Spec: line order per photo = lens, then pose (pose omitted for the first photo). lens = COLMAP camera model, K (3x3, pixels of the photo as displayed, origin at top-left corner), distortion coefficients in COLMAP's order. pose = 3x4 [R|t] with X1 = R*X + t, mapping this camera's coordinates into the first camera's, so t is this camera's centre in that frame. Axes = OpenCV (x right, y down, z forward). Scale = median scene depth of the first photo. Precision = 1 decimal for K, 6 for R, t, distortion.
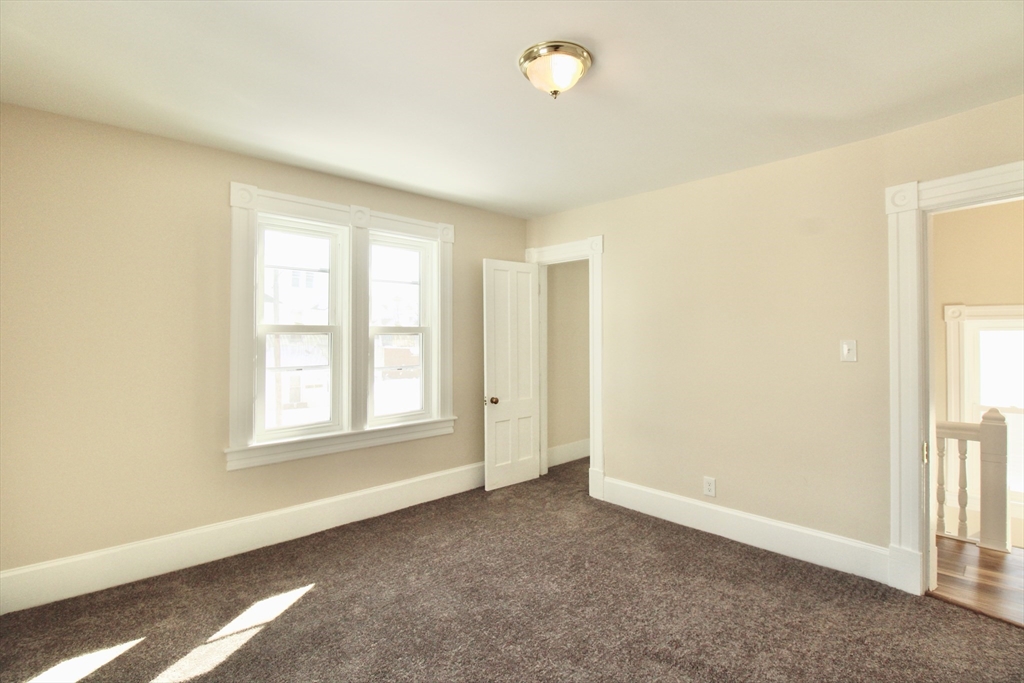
lens RADIAL K [[475.7, 0, 530.5], [0, 475.7, 326.3], [0, 0, 1]] dist [-0.000215, -0.011122]
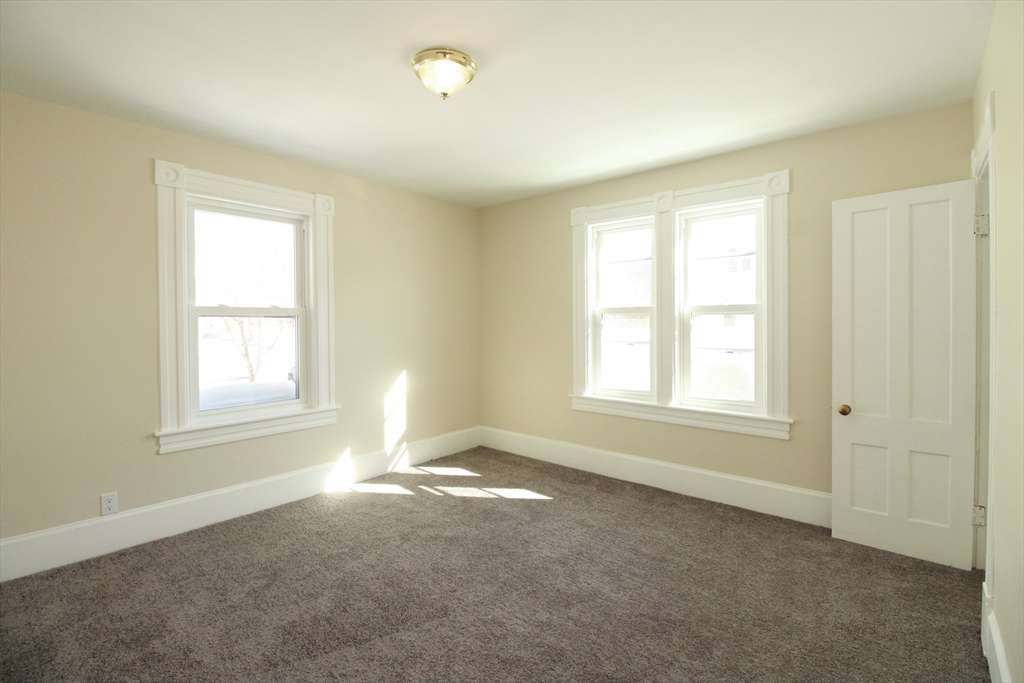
lens RADIAL K [[475.7, 0, 530.5], [0, 475.7, 326.3], [0, 0, 1]] dist [-0.000215, -0.011122]
pose [[0.106378, 0.016582, -0.994188, 0.652213], [0.029821, 0.999358, 0.019859, 0.013392], [0.993878, -0.031761, 0.105815, 0.590662]]
